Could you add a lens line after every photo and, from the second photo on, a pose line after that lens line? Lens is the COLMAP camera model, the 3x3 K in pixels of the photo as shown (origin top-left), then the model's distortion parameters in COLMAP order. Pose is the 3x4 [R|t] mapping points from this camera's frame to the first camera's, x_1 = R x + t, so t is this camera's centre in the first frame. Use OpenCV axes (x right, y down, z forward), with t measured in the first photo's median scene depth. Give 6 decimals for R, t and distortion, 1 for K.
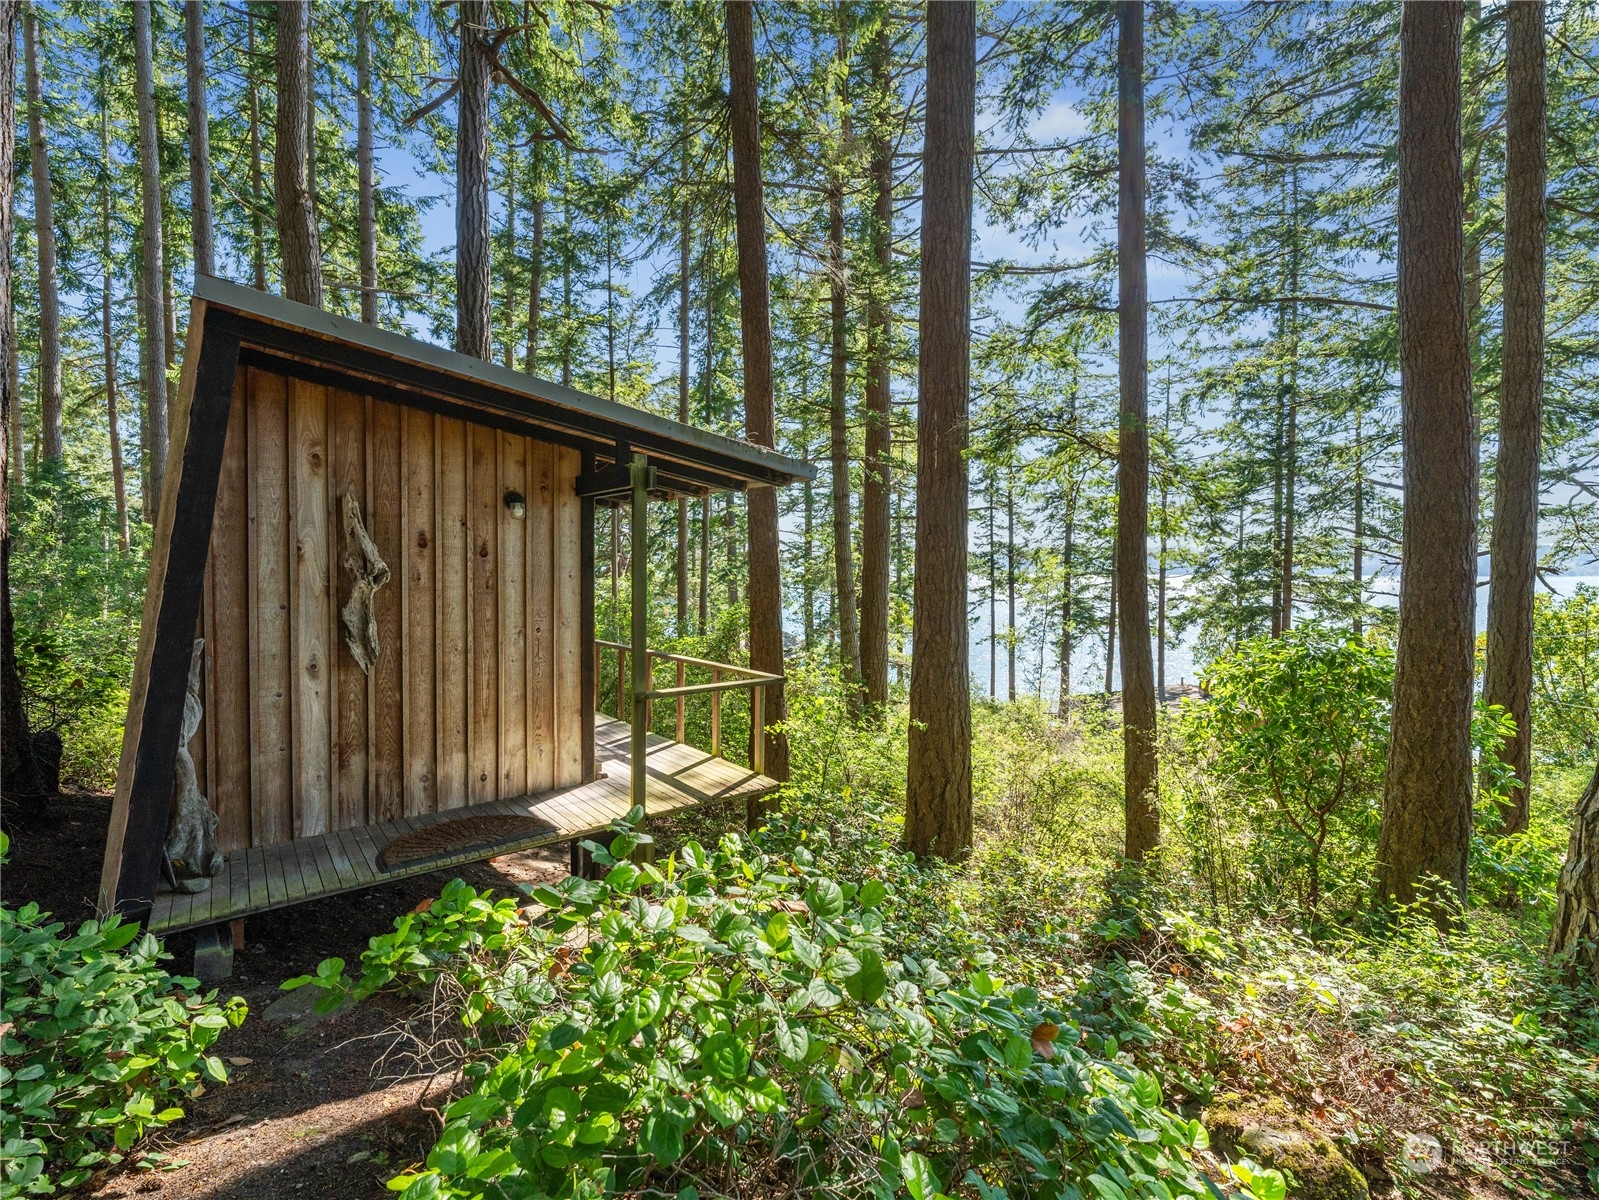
lens RADIAL K [[729.7, 0, 802.5], [0, 729.7, 587.9], [0, 0, 1]] dist [-0.001478, -0.000511]
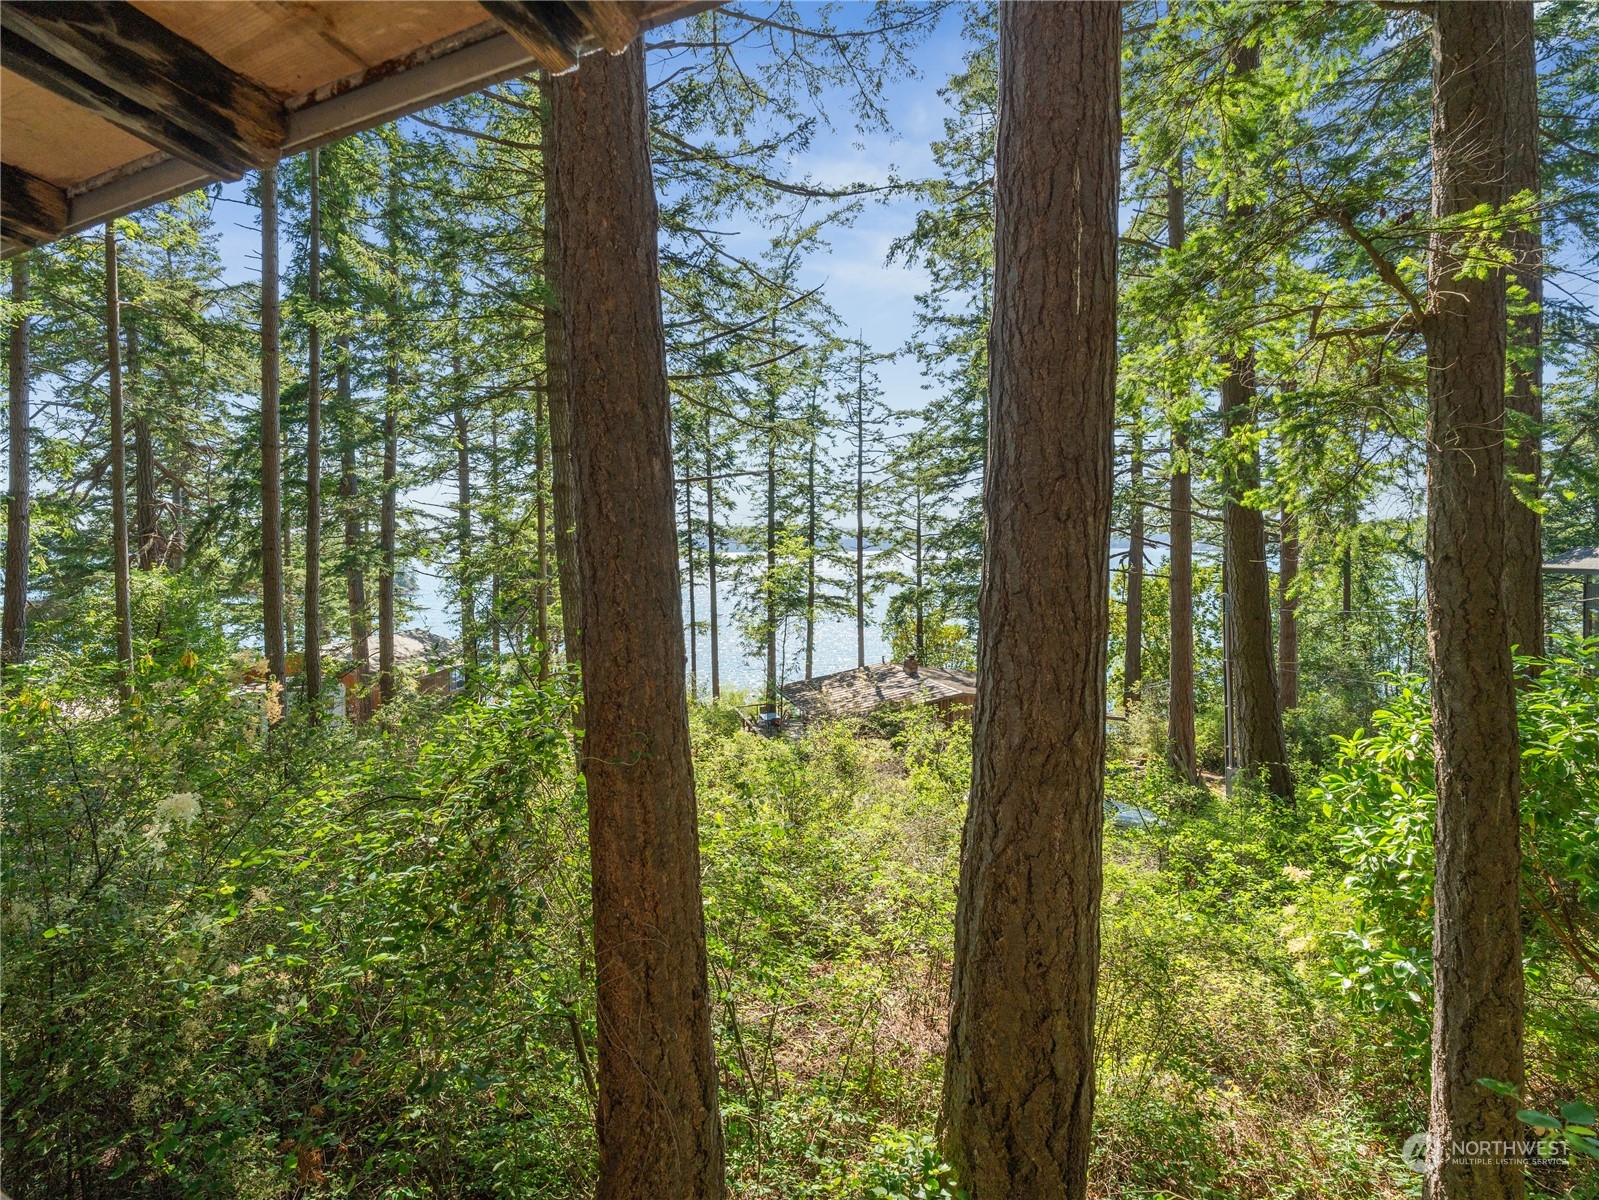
lens RADIAL K [[729.3, 0, 799.1], [0, 729.3, 567.2], [0, 0, 1]] dist [0.003046, -0.000076]
pose [[0.891612, -0.022666, 0.452233, -0.028189], [0.022597, 0.999729, 0.005554, -0.006734], [-0.452236, 0.005267, 0.891883, 0.140071]]
